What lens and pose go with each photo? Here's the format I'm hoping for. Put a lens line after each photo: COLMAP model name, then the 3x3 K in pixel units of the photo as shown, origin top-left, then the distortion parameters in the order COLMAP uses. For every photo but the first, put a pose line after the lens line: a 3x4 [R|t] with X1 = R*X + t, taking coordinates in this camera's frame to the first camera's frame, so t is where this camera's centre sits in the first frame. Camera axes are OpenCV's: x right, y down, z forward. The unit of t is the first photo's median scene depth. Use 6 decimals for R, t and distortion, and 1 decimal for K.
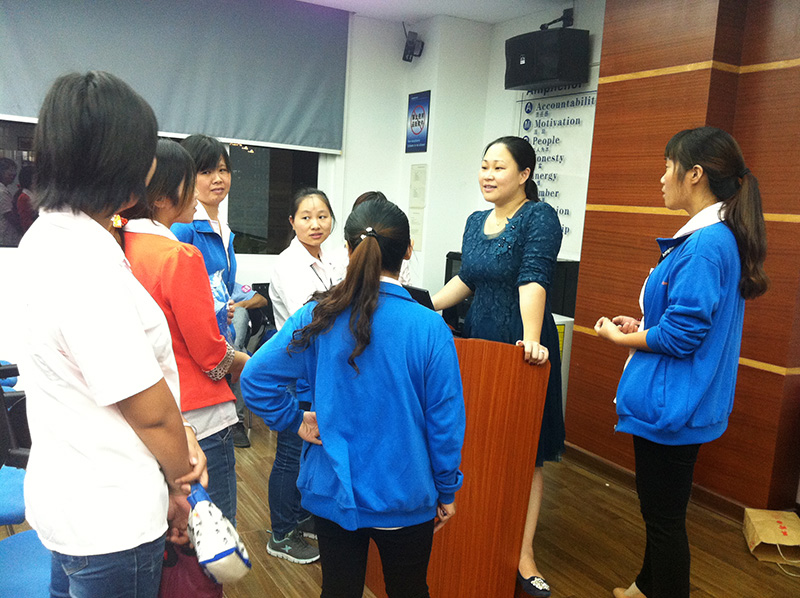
lens RADIAL K [[745.0, 0, 400.0], [0, 745.0, 299.0], [0, 0, 1]] dist [-0.015857, 0.001207]
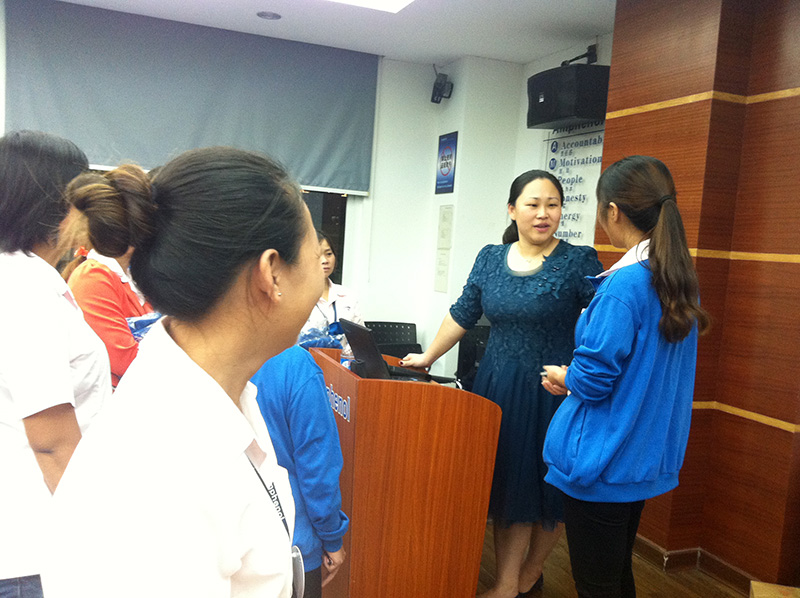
lens RADIAL K [[747.4, 0, 400.0], [0, 747.4, 299.0], [0, 0, 1]] dist [0.011345, -0.003672]
pose [[0.991406, 0.012131, -0.130254, 0.108134], [-0.019879, 0.998098, -0.058355, 0.002715], [0.129299, 0.060443, 0.989762, 0.019420]]
